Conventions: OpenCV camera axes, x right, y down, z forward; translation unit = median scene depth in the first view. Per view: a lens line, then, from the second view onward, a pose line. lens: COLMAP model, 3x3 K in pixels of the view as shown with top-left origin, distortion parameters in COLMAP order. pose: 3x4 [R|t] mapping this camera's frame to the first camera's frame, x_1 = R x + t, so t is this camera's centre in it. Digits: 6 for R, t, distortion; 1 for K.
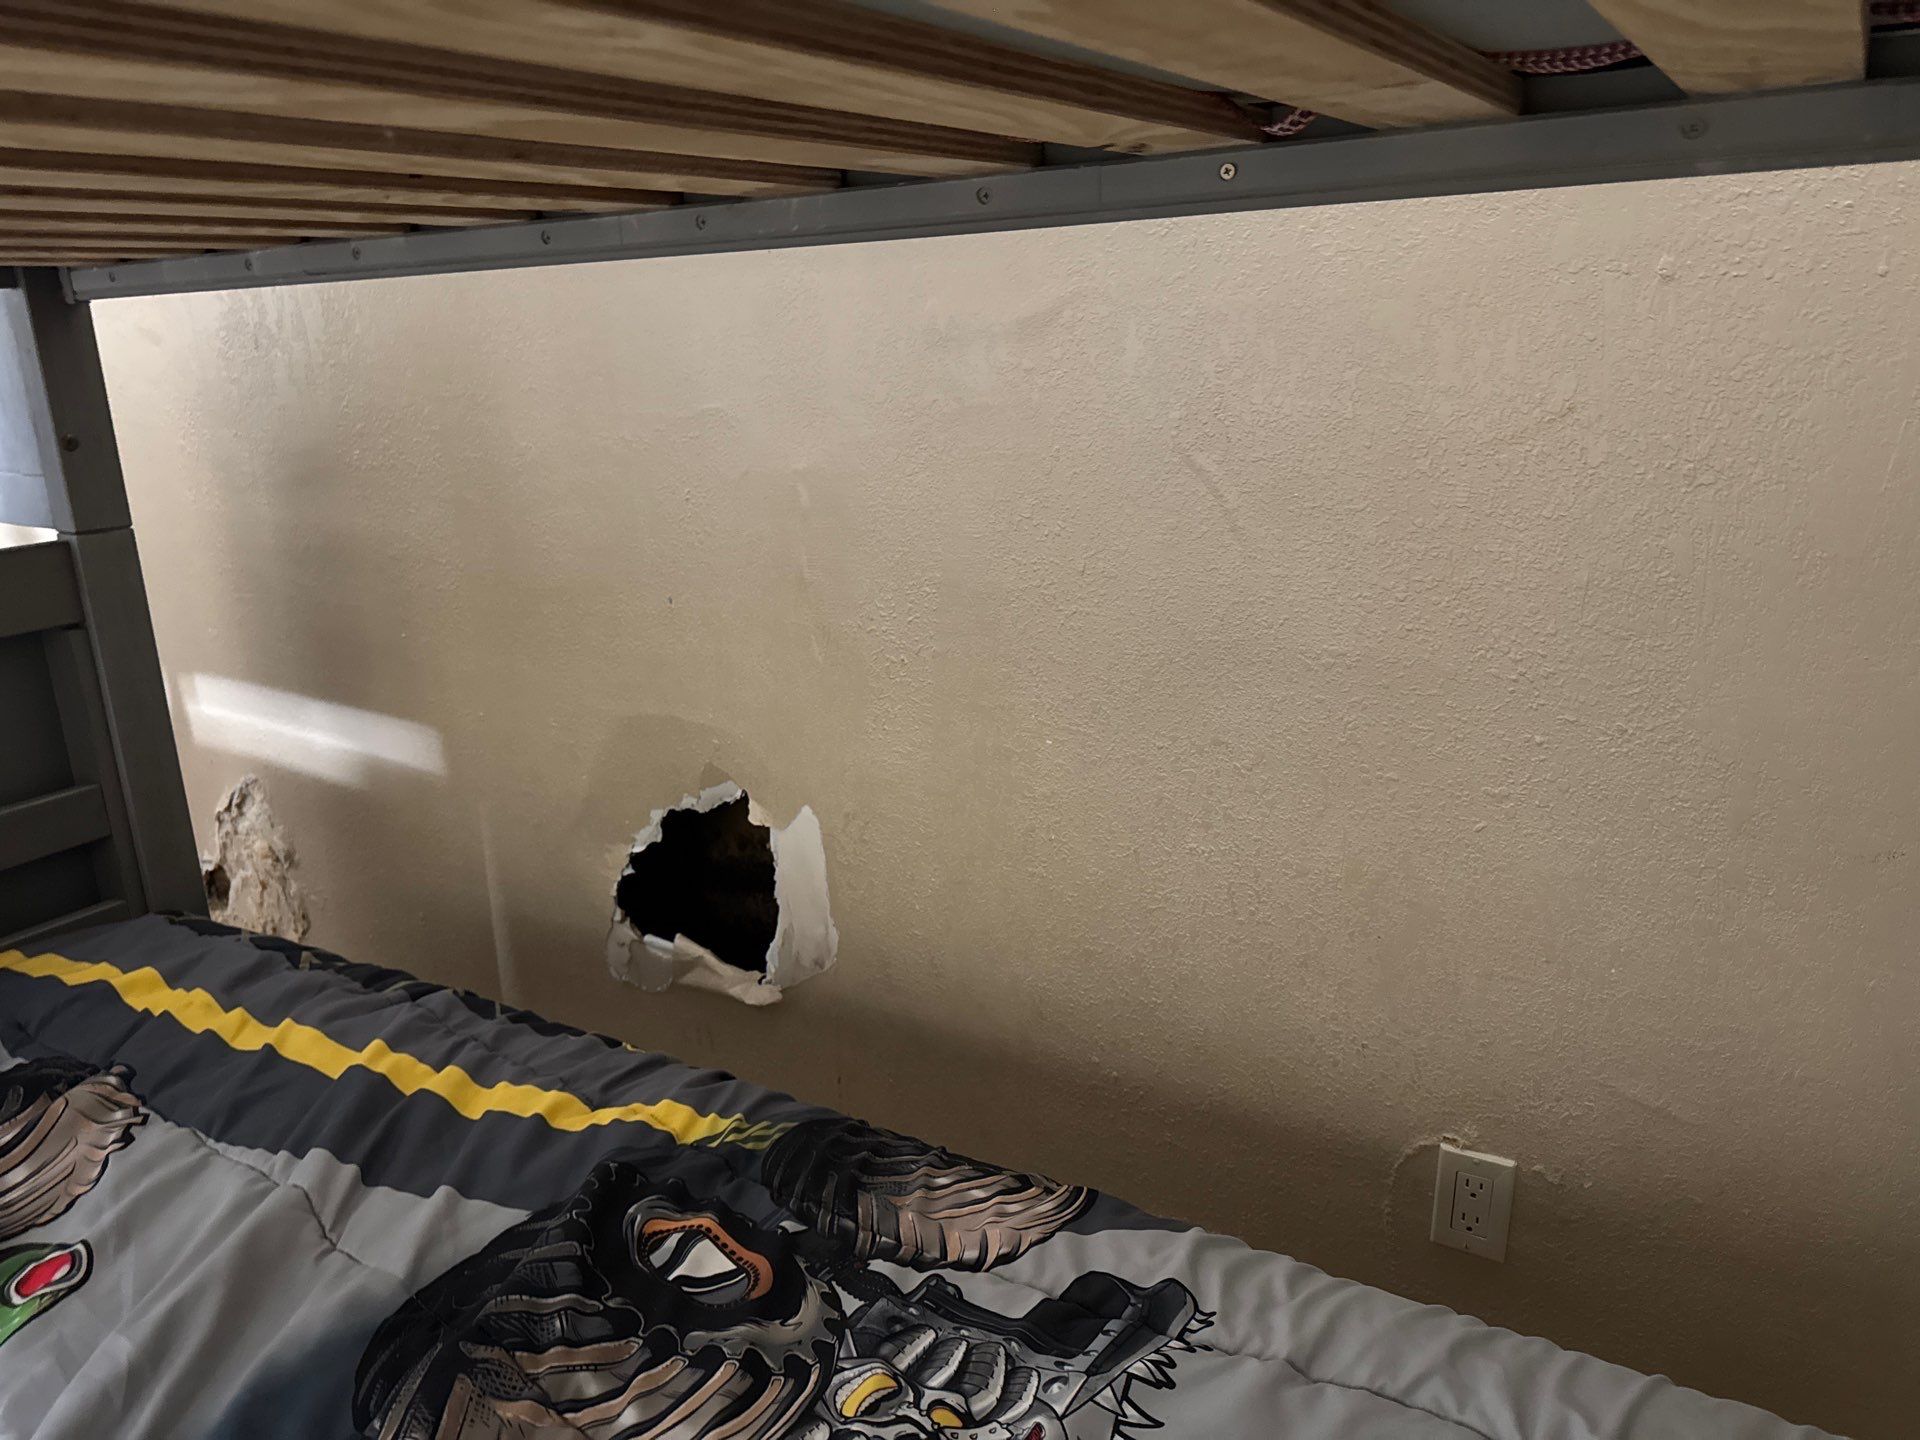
lens RADIAL K [[1341.9, 0, 959.7], [0, 1341.9, 720.9], [0, 0, 1]] dist [0.001207, -0.009186]
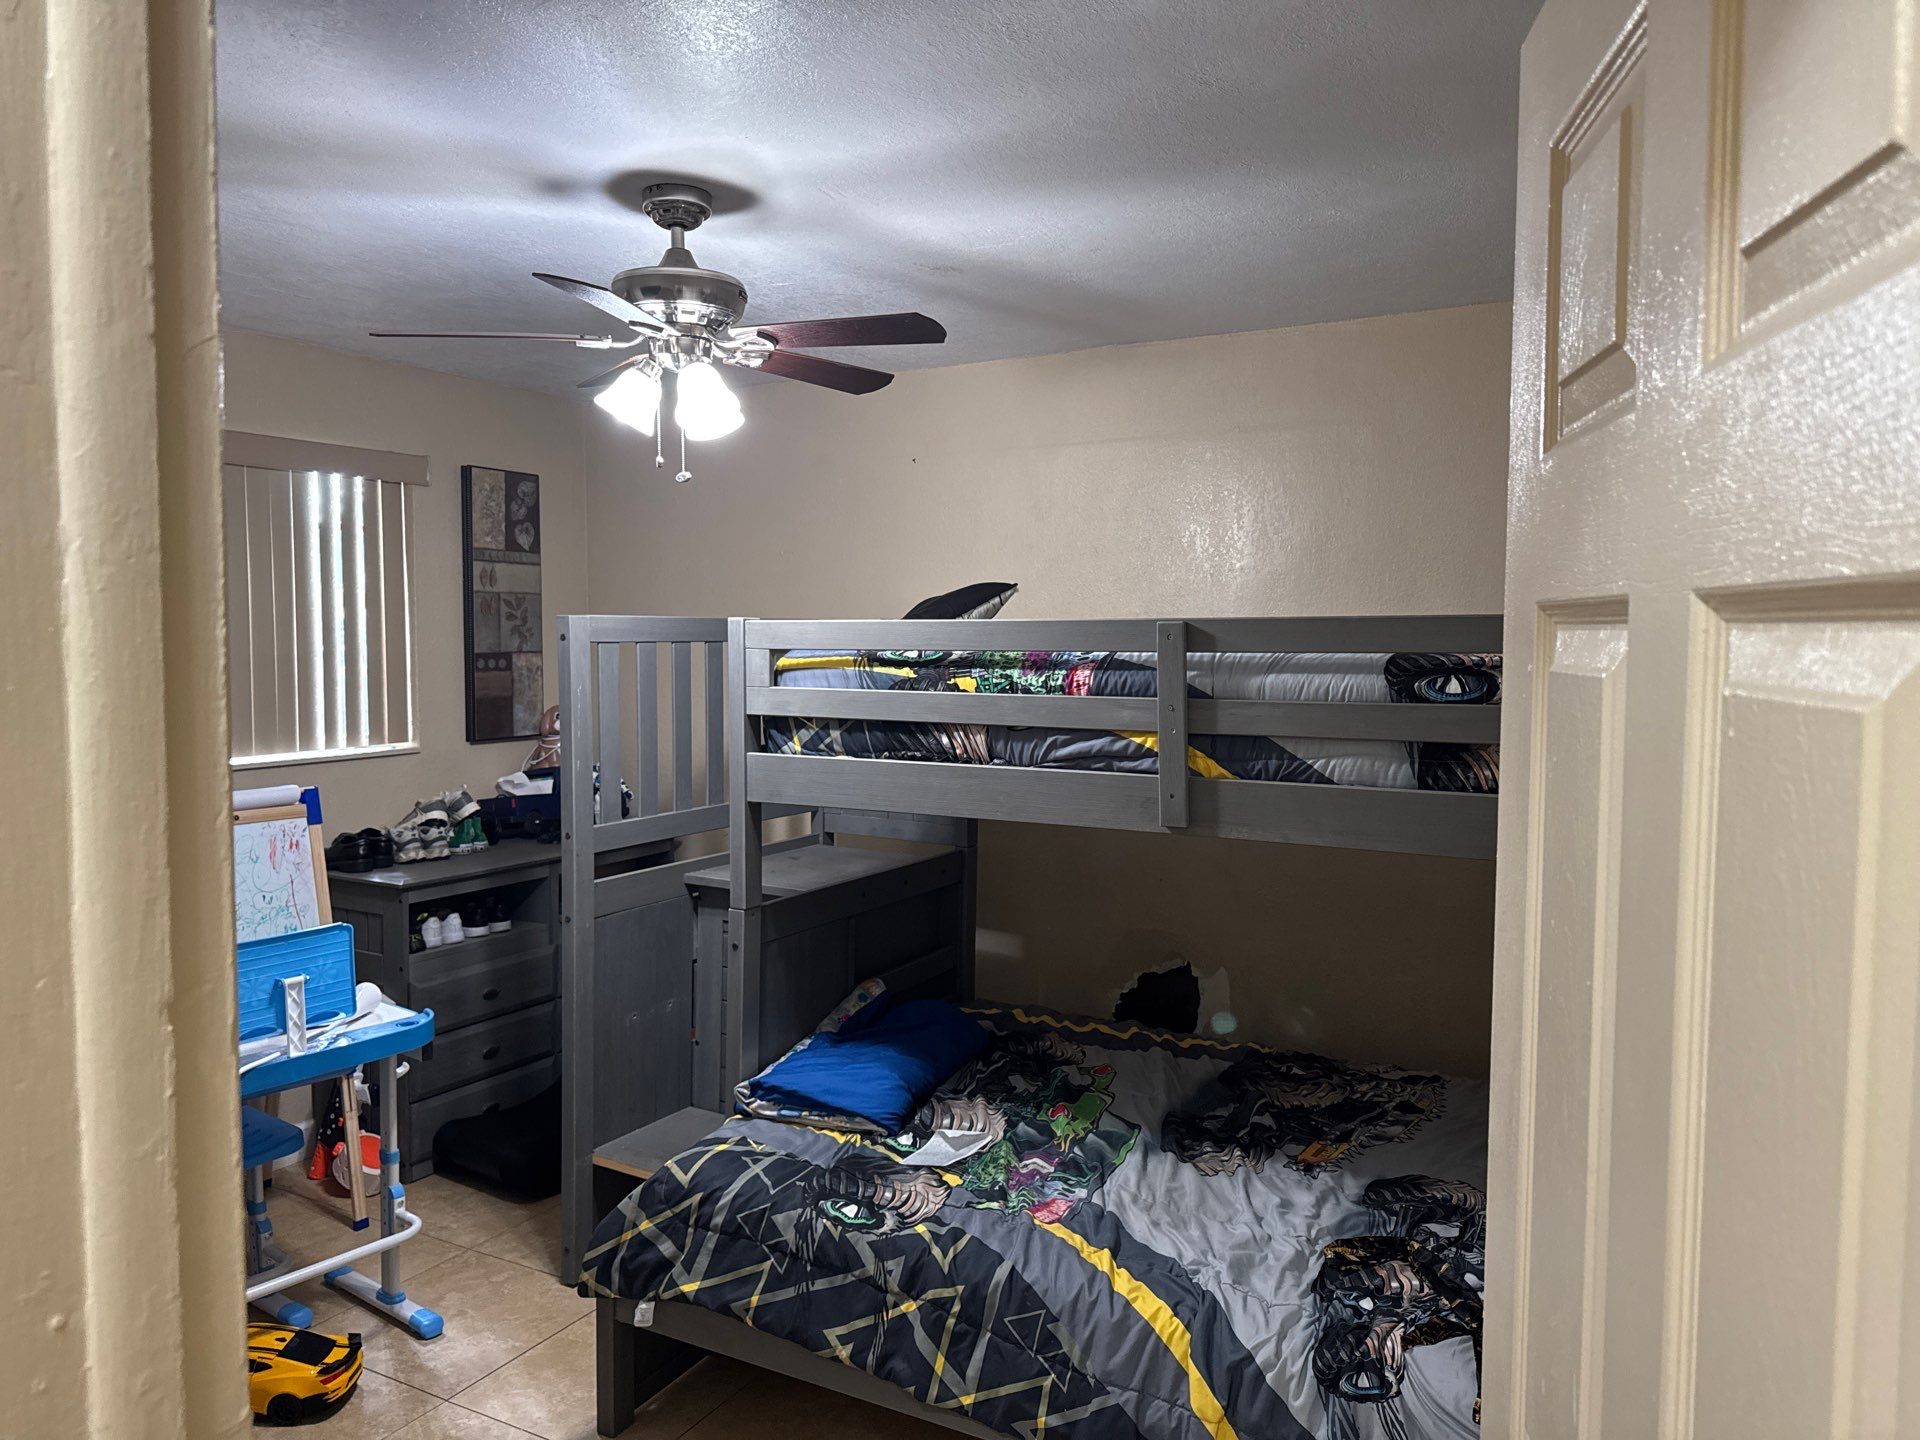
lens RADIAL K [[1341.9, 0, 960.1], [0, 1341.9, 716.6], [0, 0, 1]] dist [0.001207, -0.009186]
pose [[0.997448, 0.034979, 0.062236, -0.718290], [-0.019746, 0.972909, -0.230342, 0.182730], [-0.068607, 0.228525, 0.971117, -1.369040]]
